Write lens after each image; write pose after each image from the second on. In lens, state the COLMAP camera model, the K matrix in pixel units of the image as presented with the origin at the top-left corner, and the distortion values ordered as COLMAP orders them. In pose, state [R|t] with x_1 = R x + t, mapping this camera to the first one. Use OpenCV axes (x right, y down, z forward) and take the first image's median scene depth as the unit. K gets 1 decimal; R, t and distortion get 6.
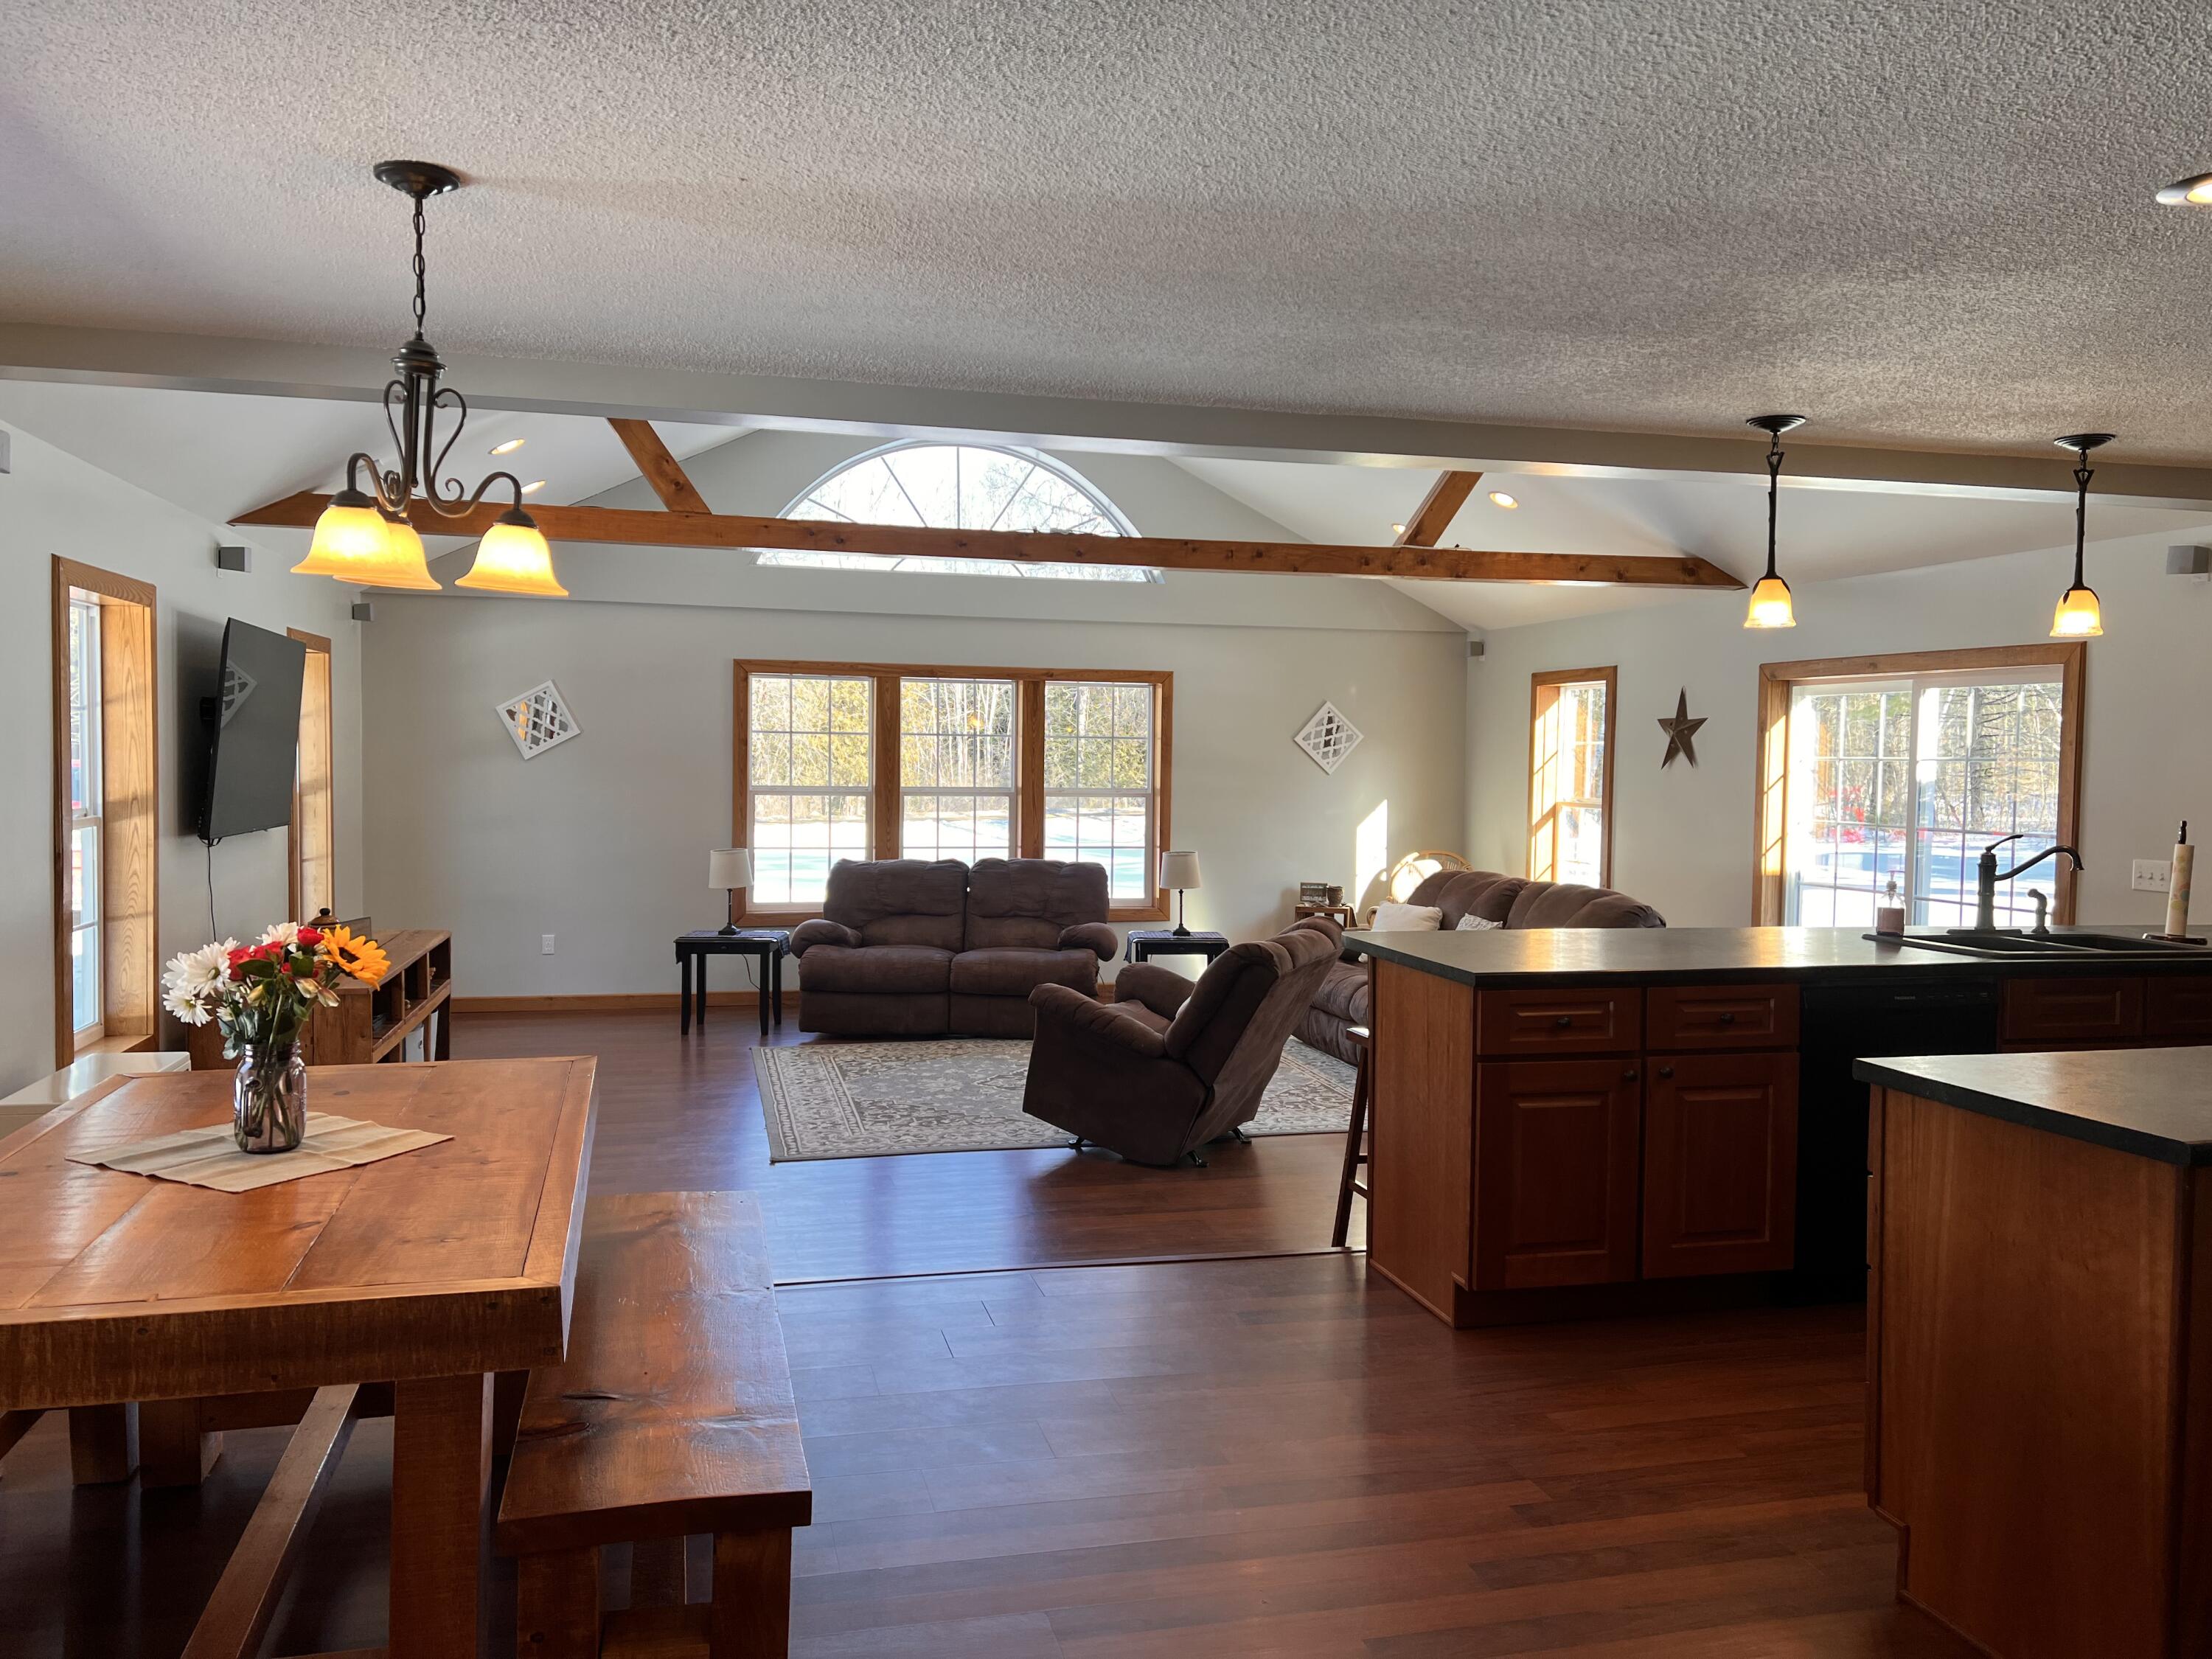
lens RADIAL K [[1653.4, 0, 1112.4], [0, 1653.4, 821.0], [0, 0, 1]] dist [0.048996, -0.054980]
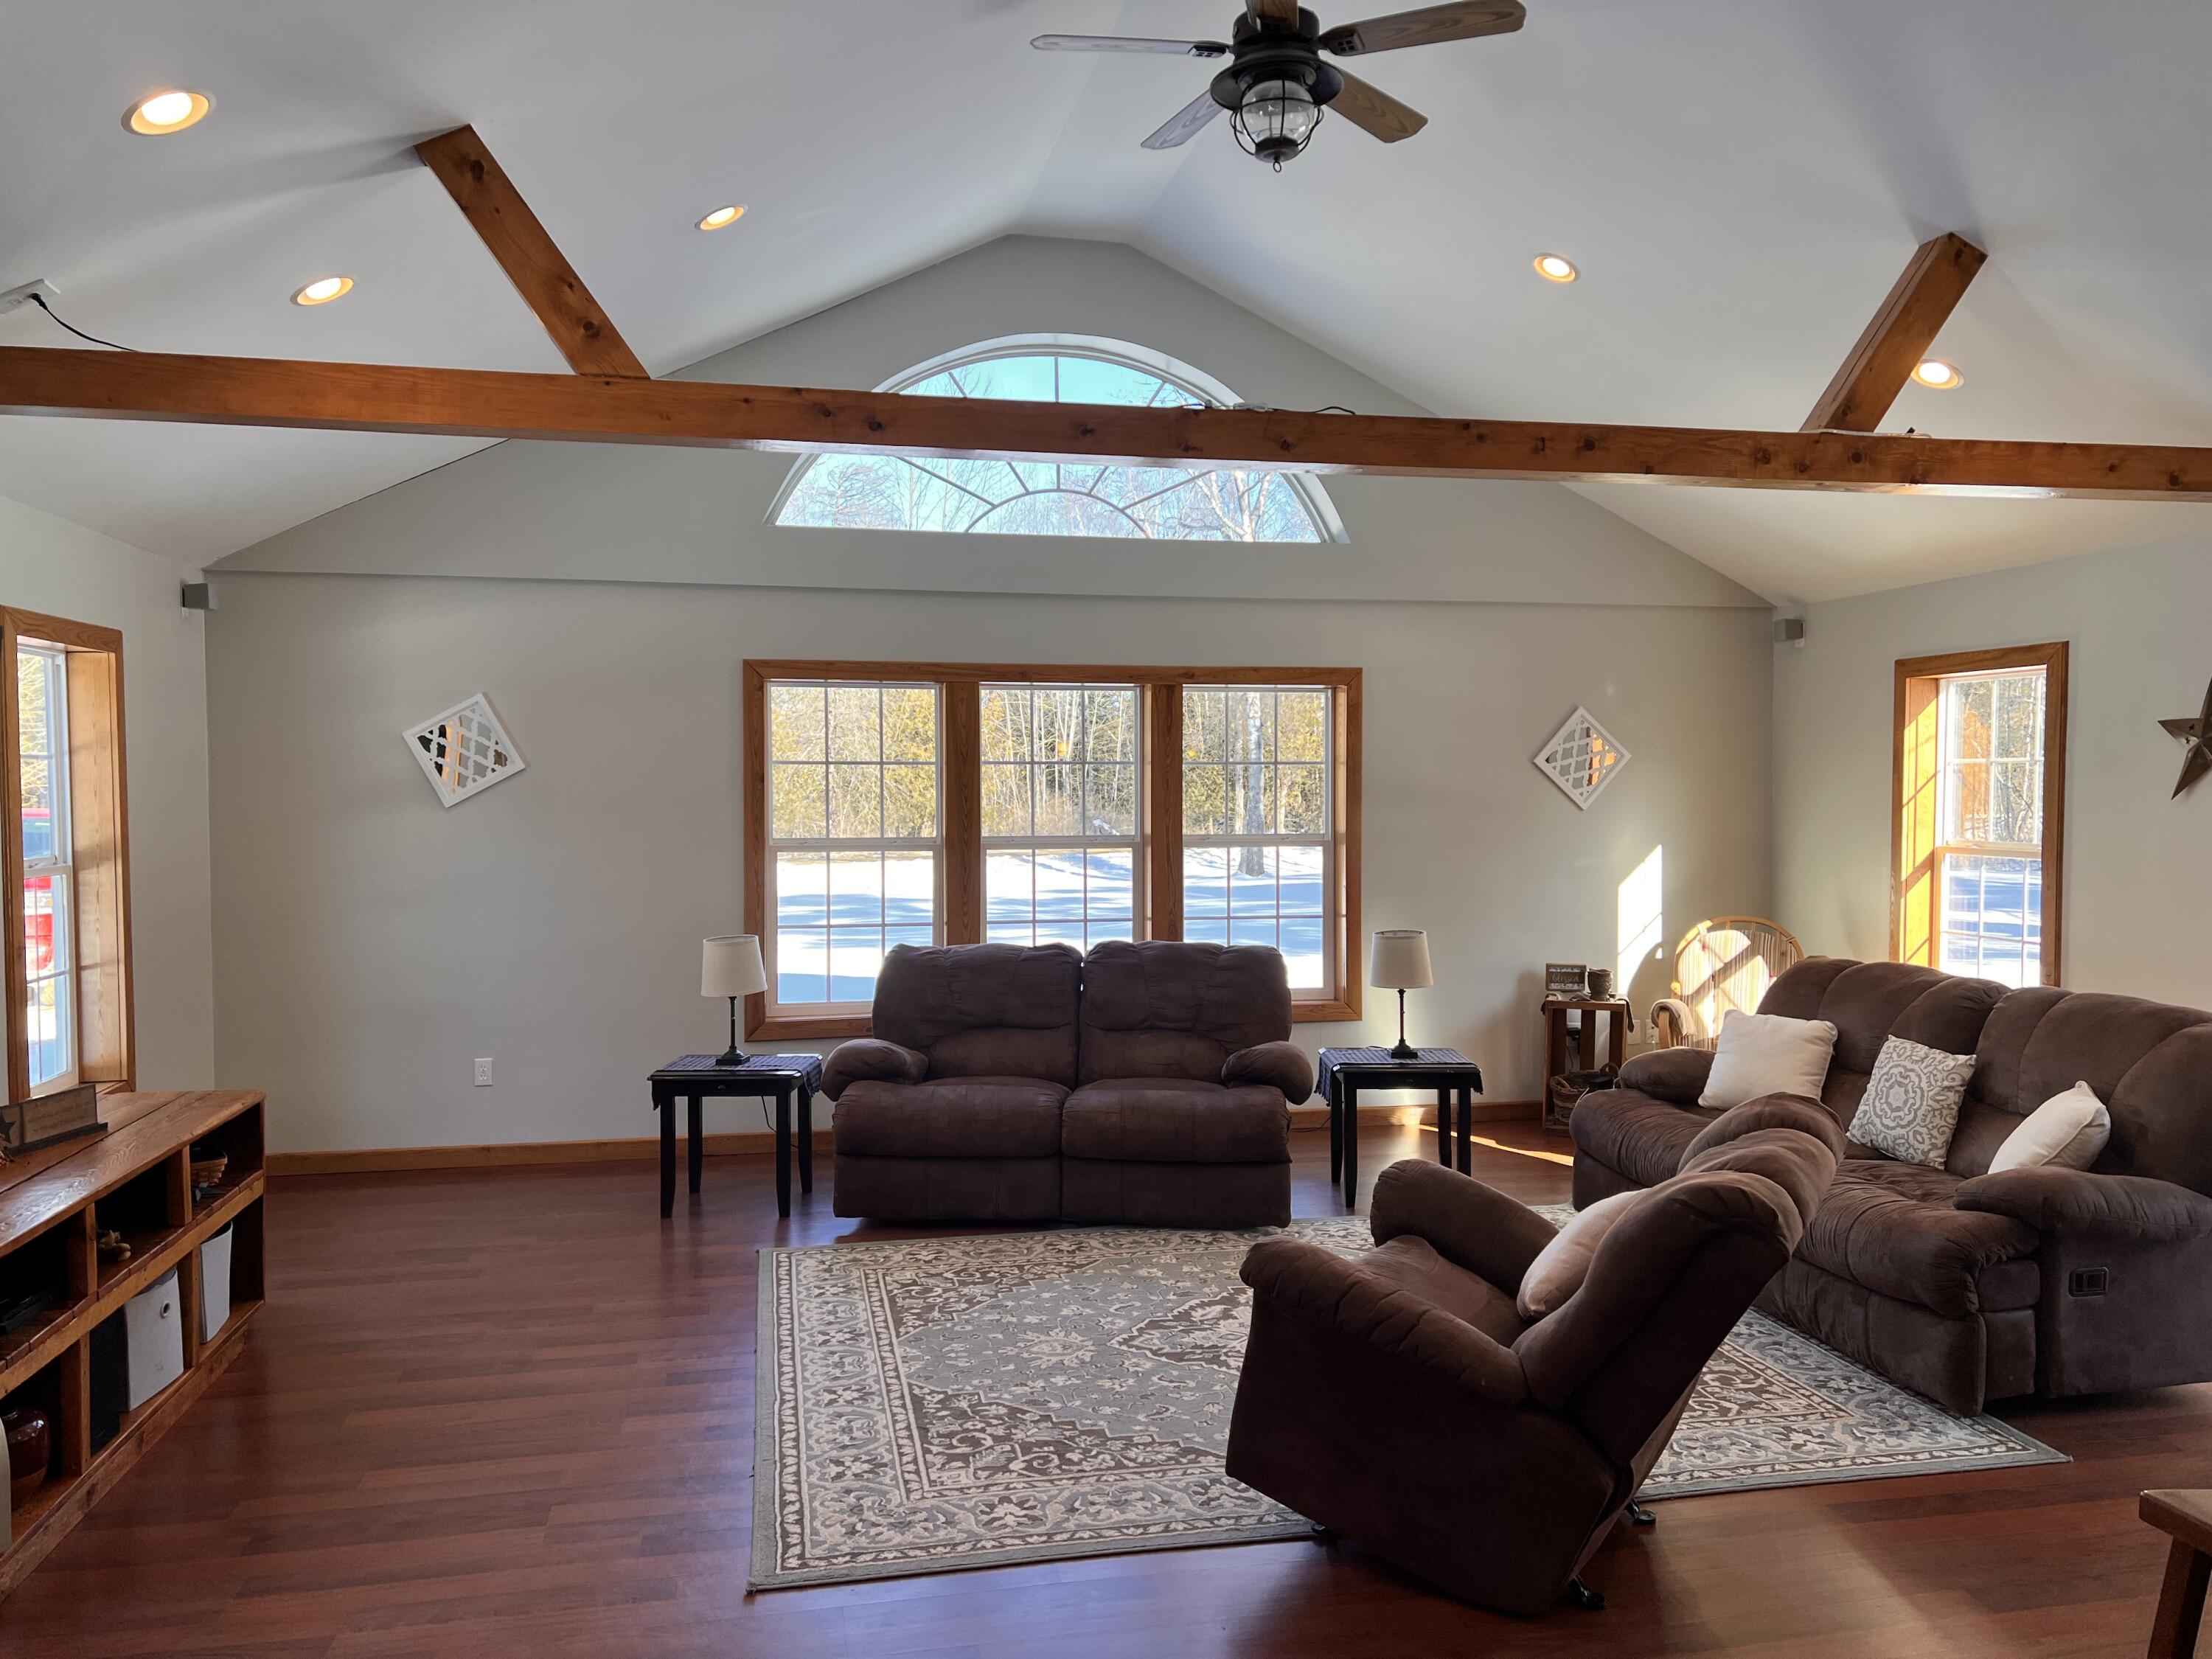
lens RADIAL K [[1658.2, 0, 1106.0], [0, 1658.2, 829.5], [0, 0, 1]] dist [0.003296, 0.000790]
pose [[0.998706, -0.013385, -0.049069, -0.043496], [0.012781, 0.999839, -0.012597, -0.015611], [0.049230, 0.011954, 0.998716, 0.321528]]
